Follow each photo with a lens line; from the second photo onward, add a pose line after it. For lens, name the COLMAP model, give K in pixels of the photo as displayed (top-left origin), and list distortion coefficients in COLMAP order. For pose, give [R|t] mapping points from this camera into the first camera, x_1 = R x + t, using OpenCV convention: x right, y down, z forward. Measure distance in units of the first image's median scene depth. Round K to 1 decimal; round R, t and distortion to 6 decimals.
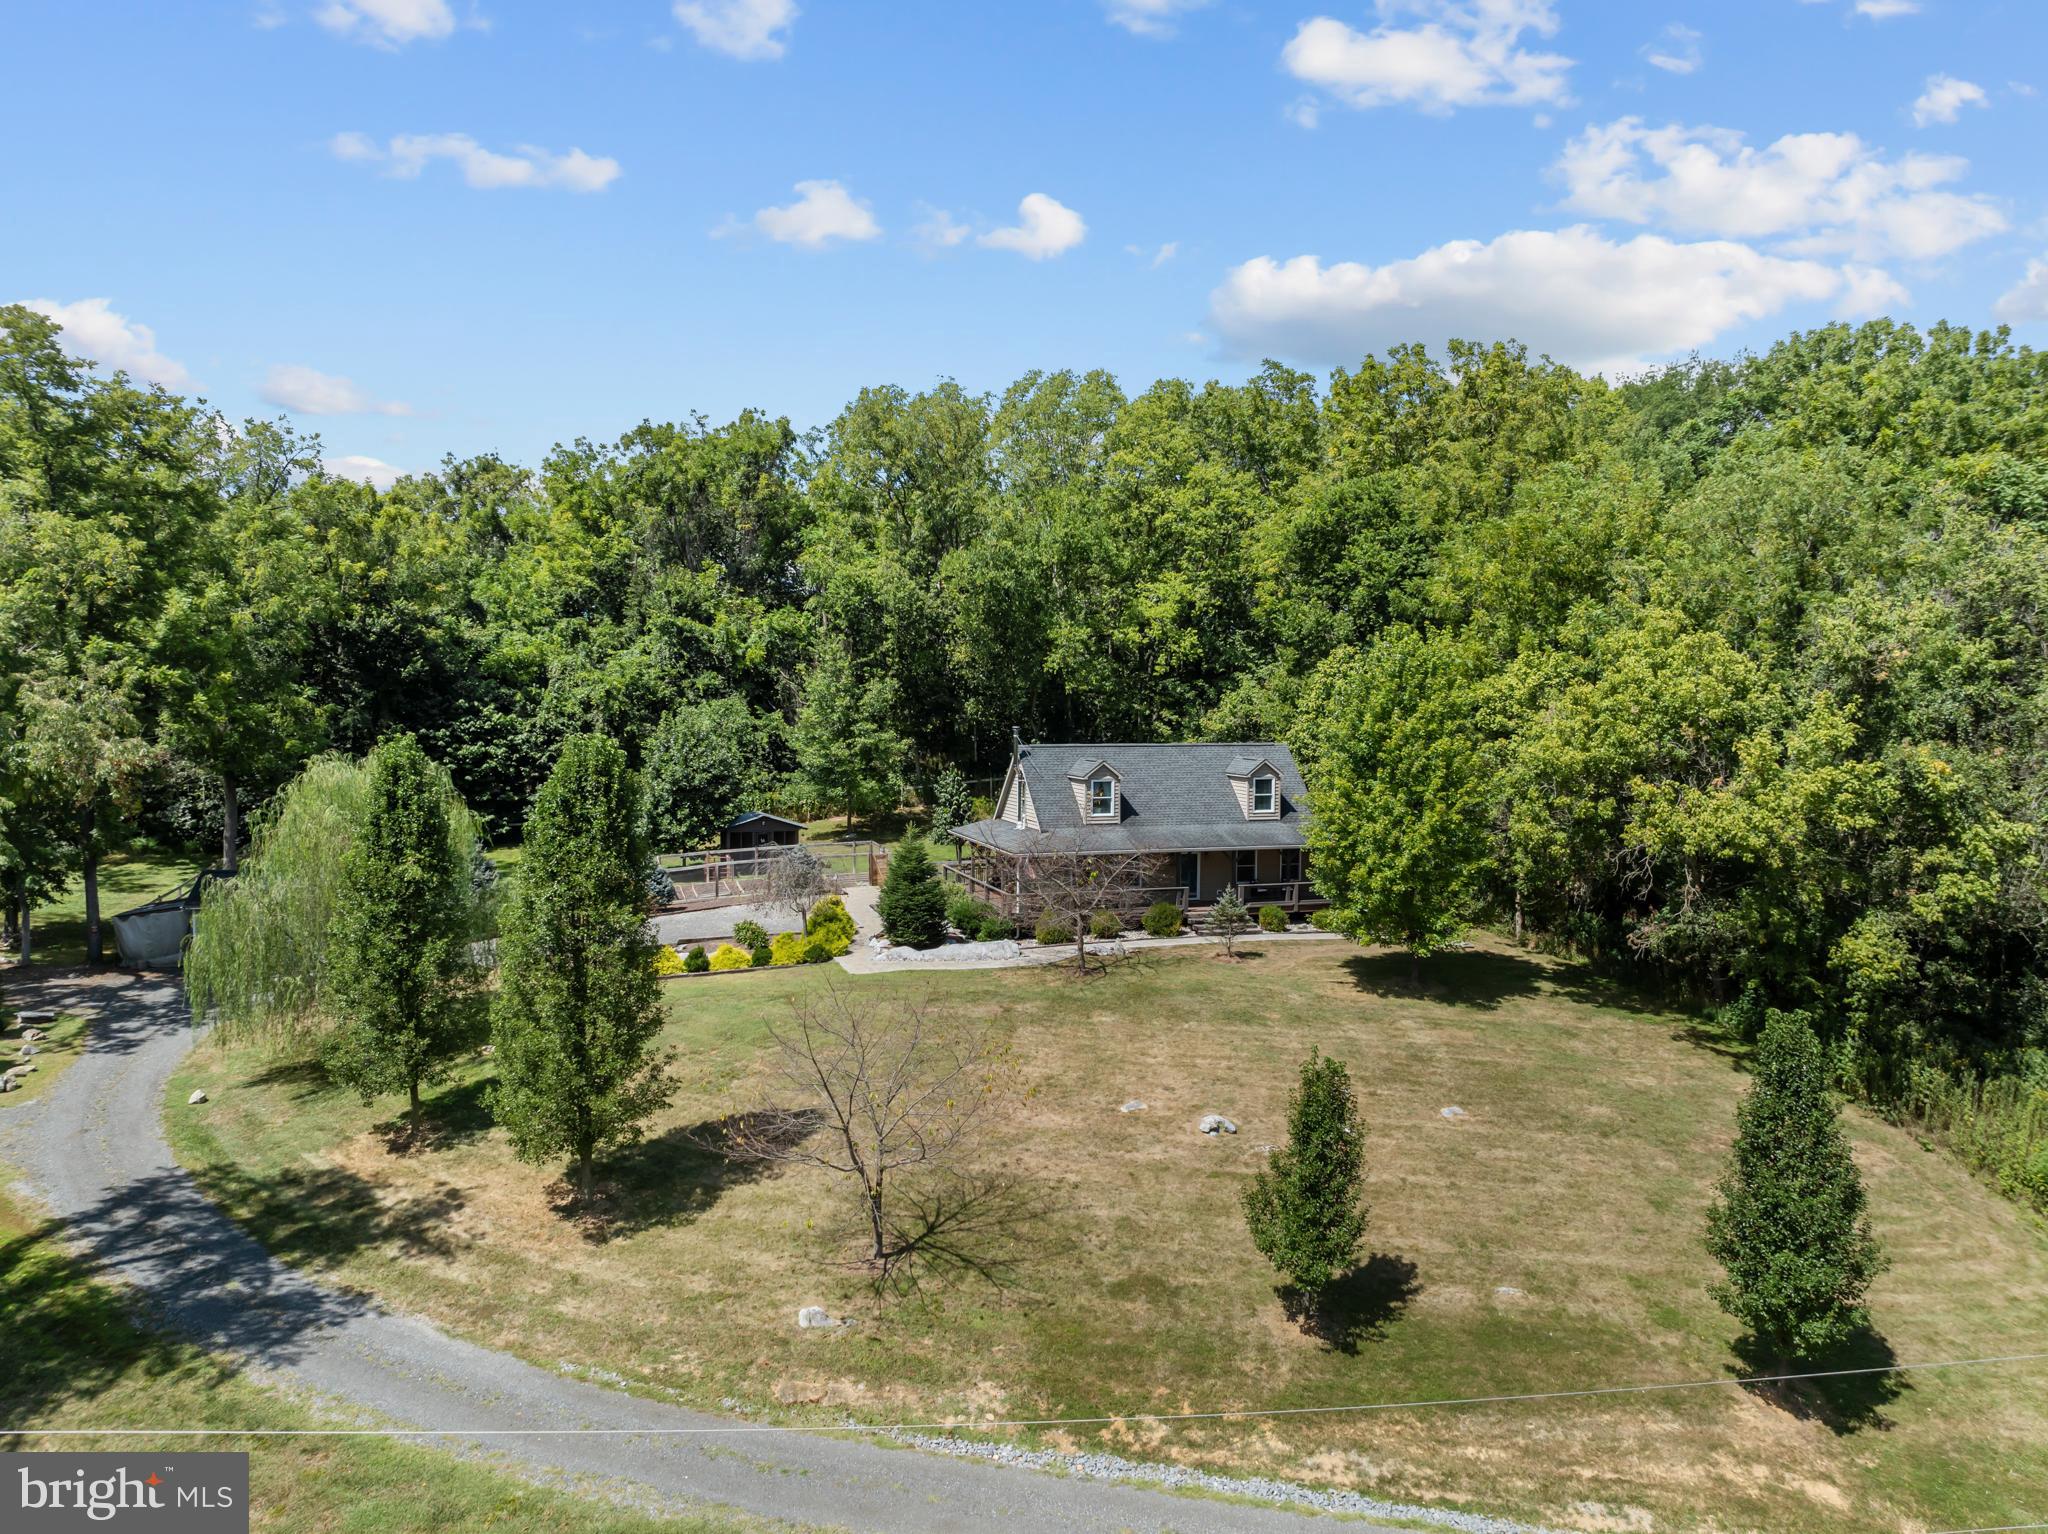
lens RADIAL K [[1438.8, 0, 1024.0], [0, 1438.8, 767.0], [0, 0, 1]] dist [-0.009031, -0.042861]
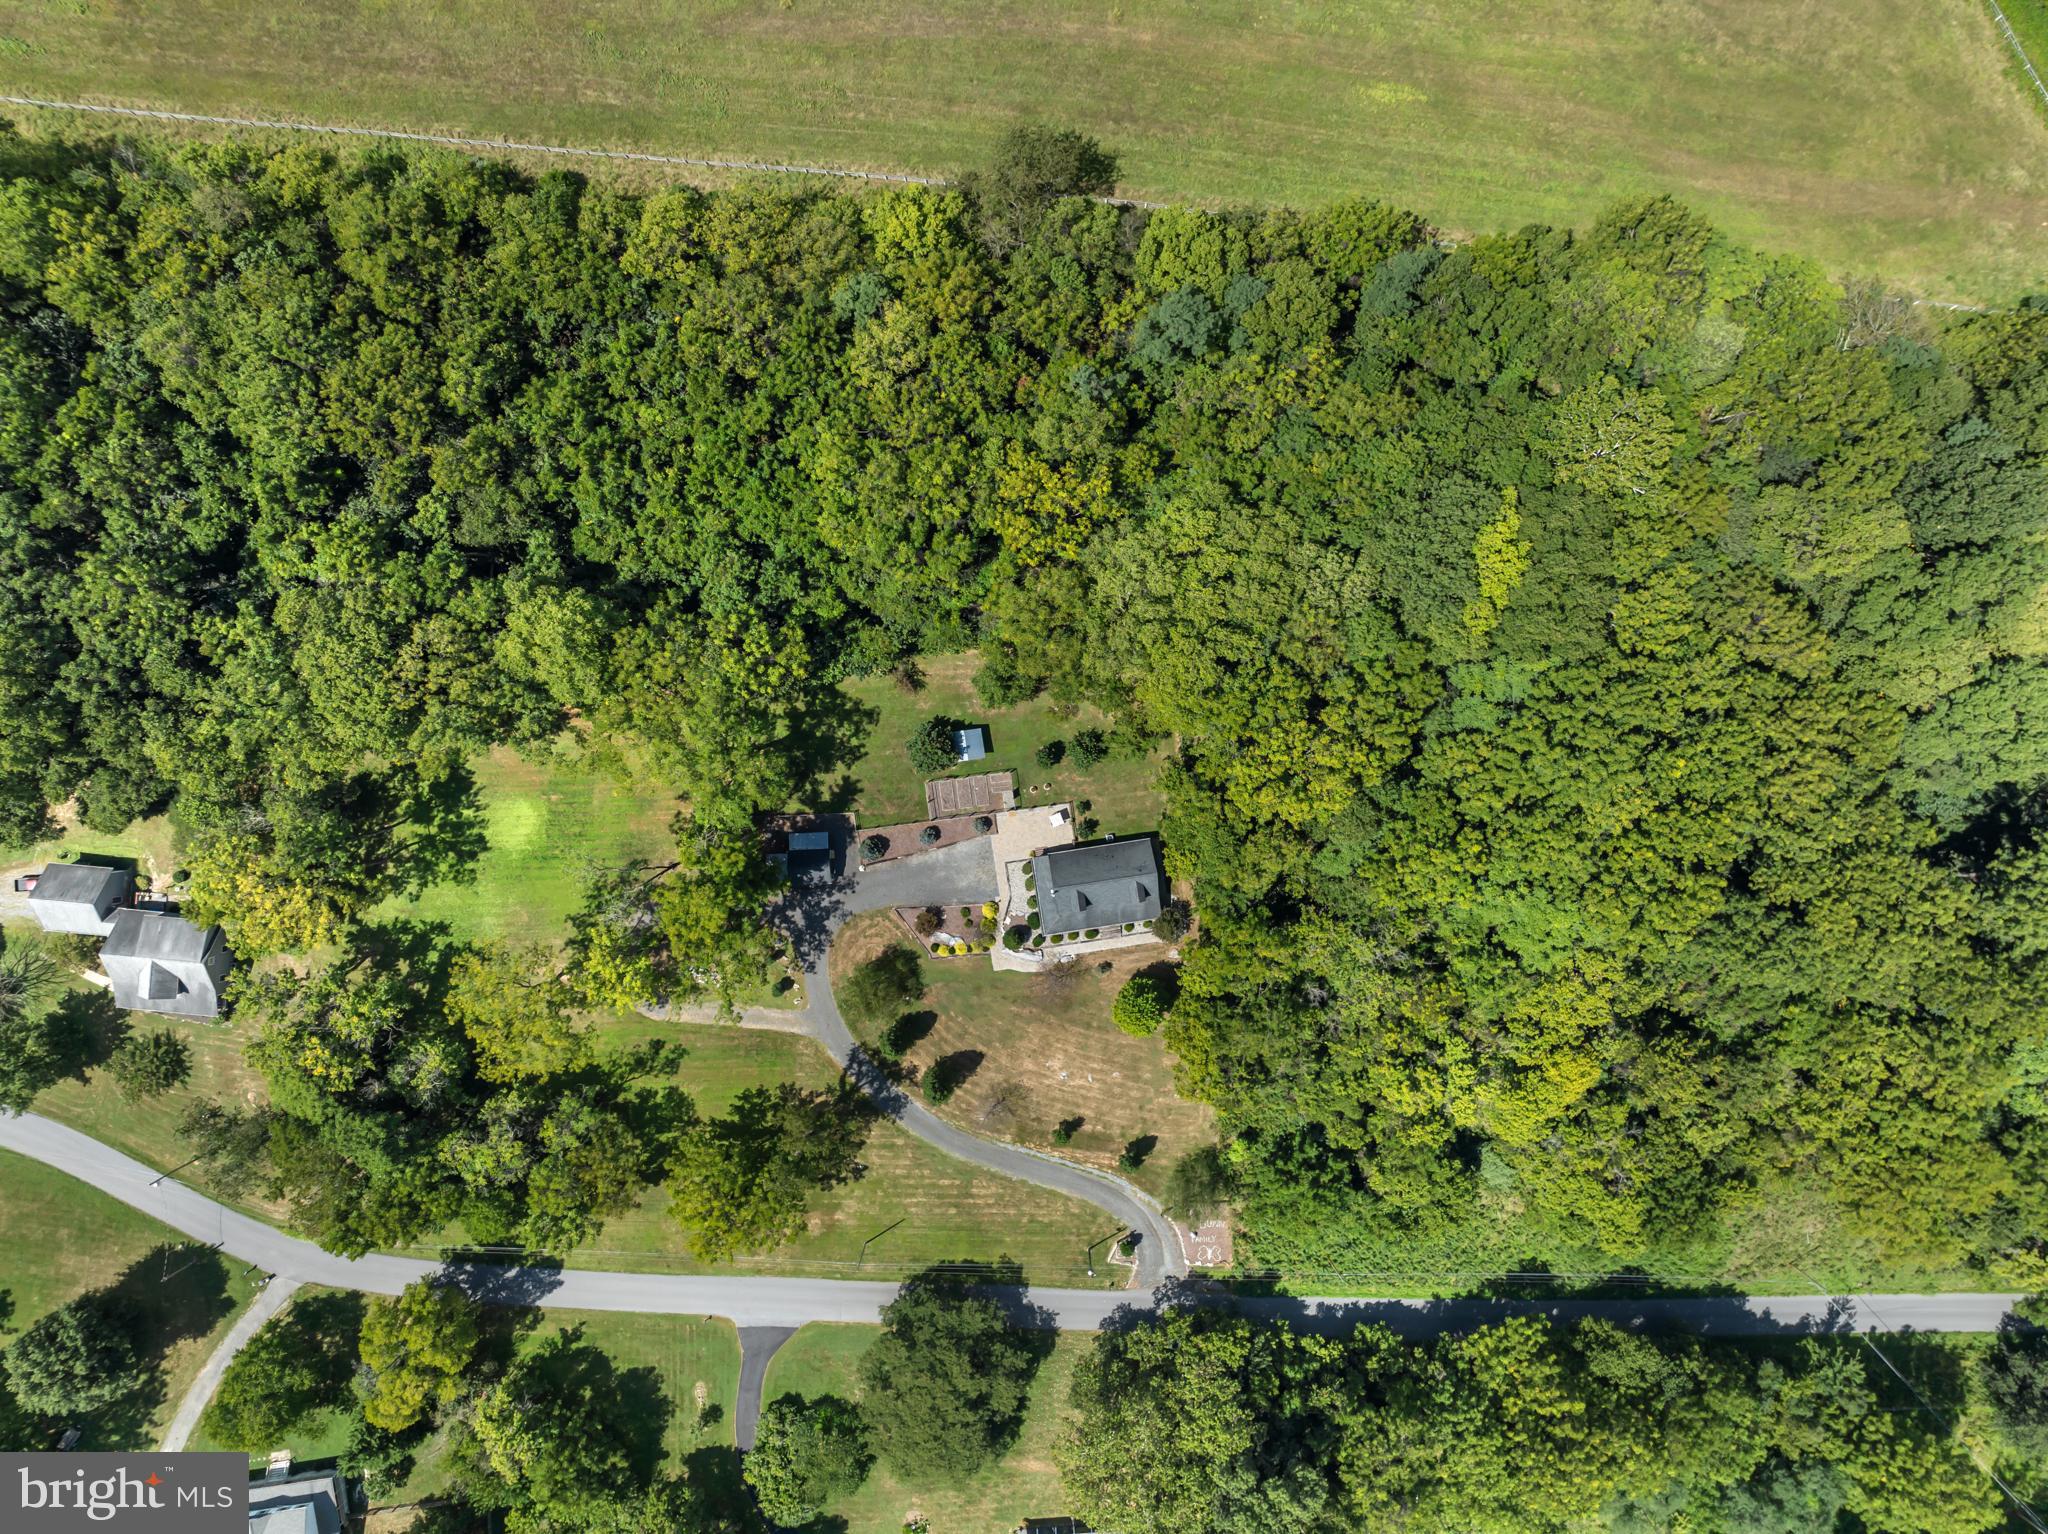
lens RADIAL K [[1448.3, 0, 1024.0], [0, 1448.3, 767.0], [0, 0, 1]] dist [-0.043572, 0.008802]
pose [[0.987164, 0.159482, -0.008558, -0.064174], [-0.001550, 0.063144, 0.998003, -2.395006], [0.159704, -0.985179, 0.062581, 0.861703]]
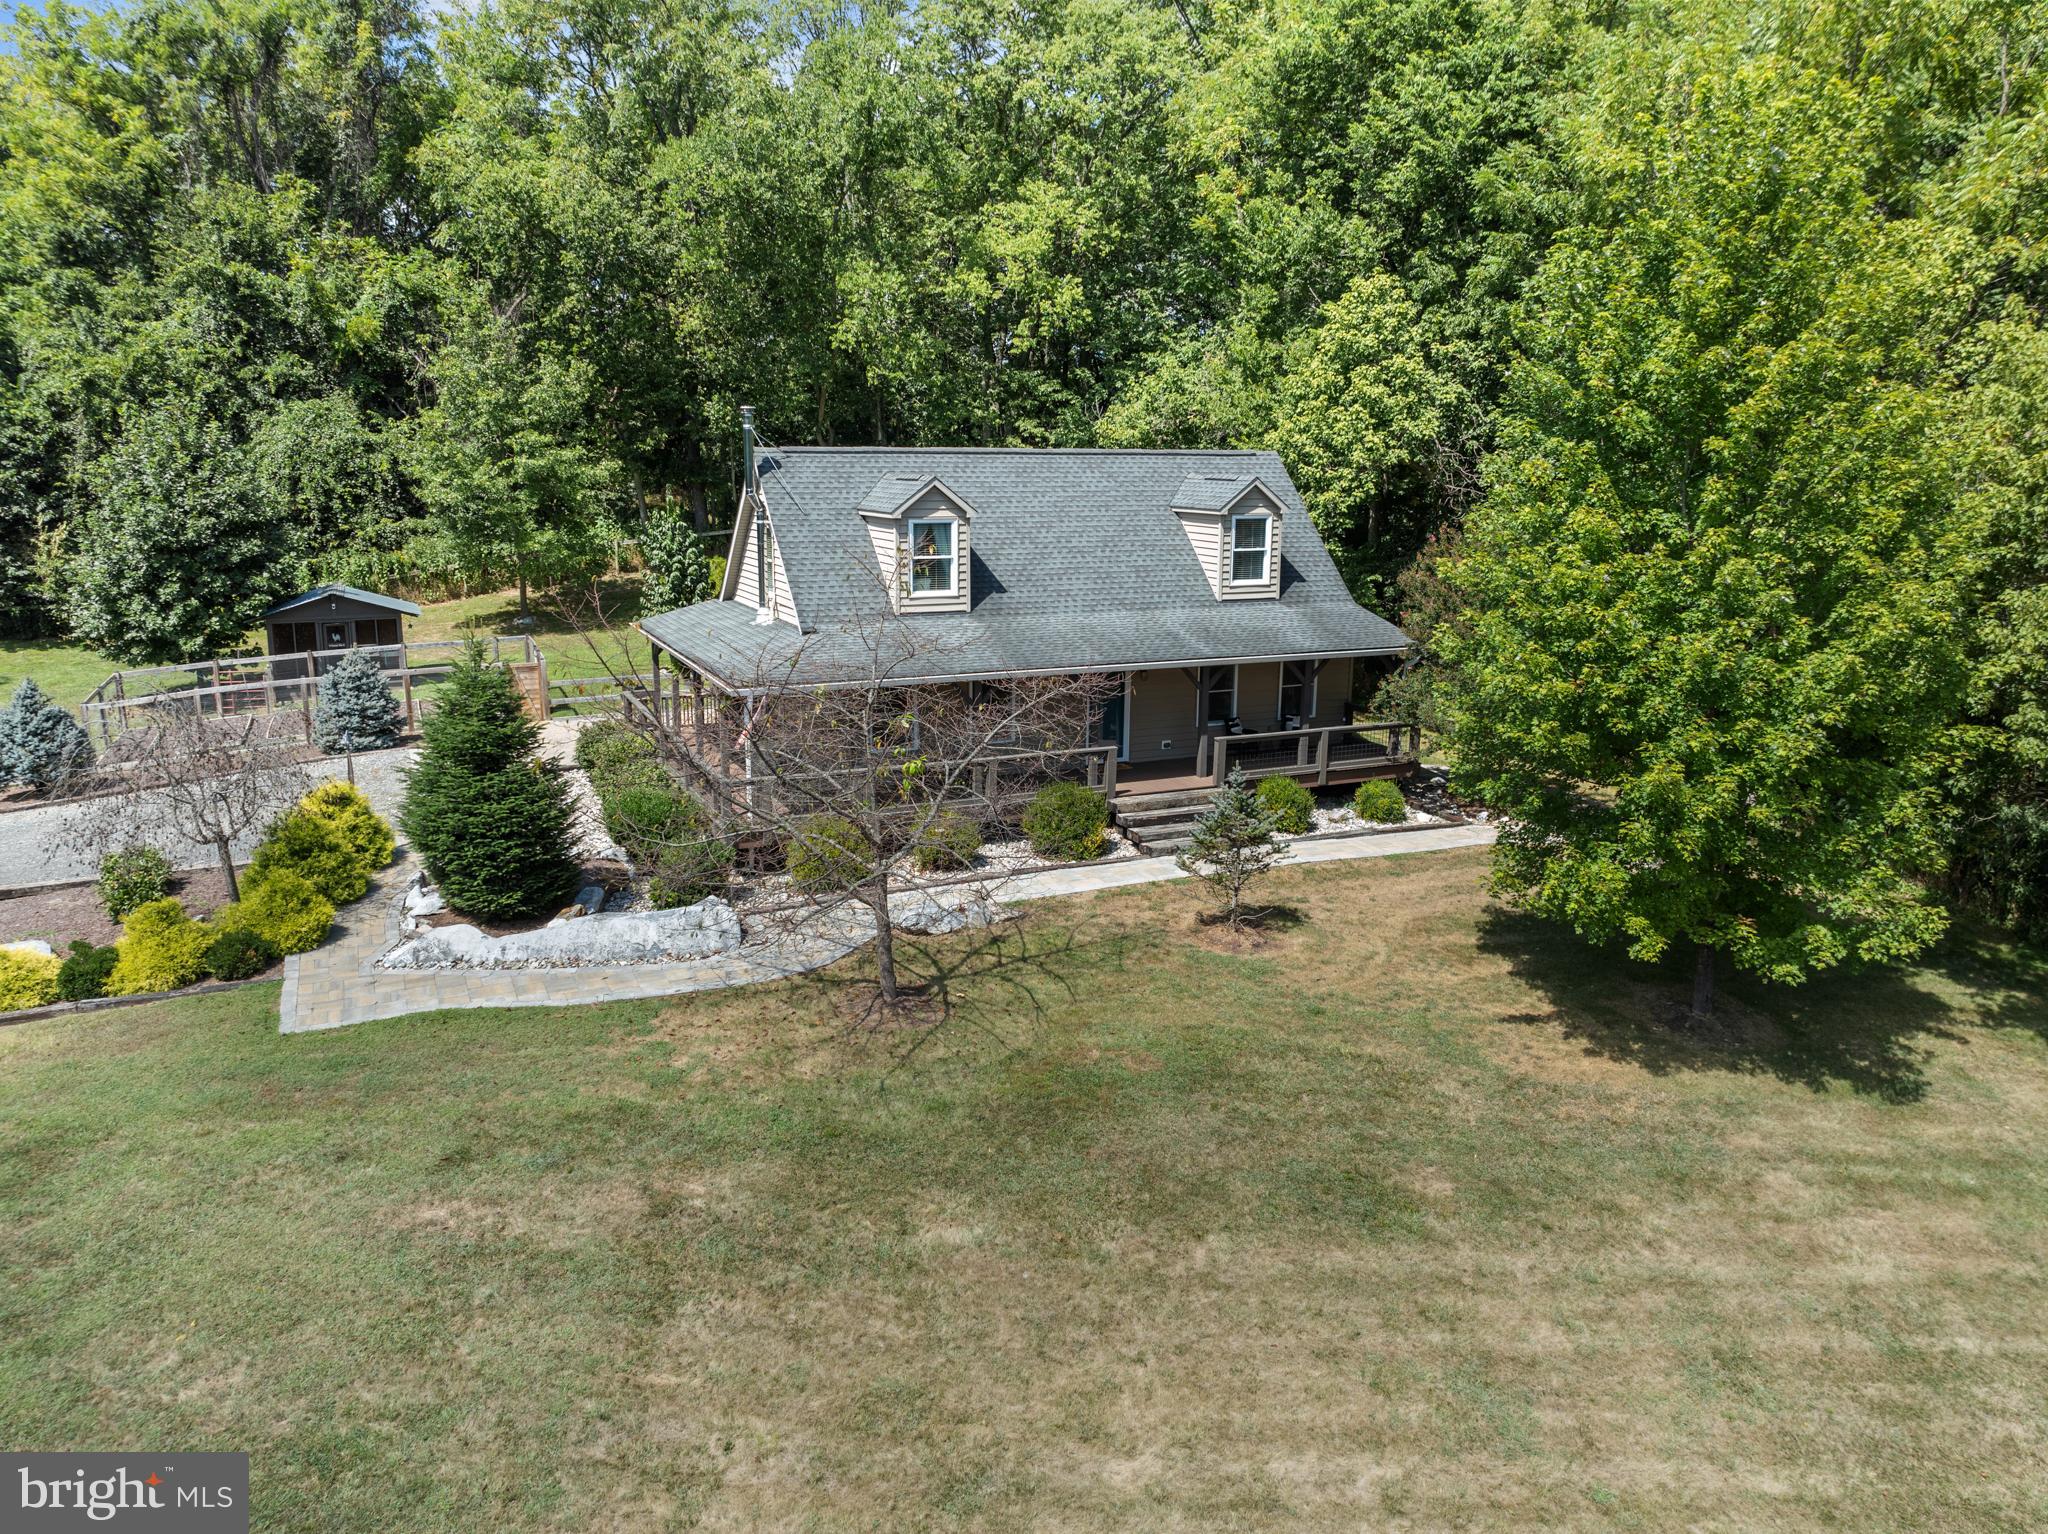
lens RADIAL K [[1445.7, 0, 1023.0], [0, 1445.7, 769.6], [0, 0, 1]] dist [-0.059939, 0.036409]
pose [[0.992749, -0.022907, 0.118005, 0.020976], [0.002563, 0.985485, 0.169743, 0.007679], [-0.120181, -0.168210, 0.978398, 0.412044]]
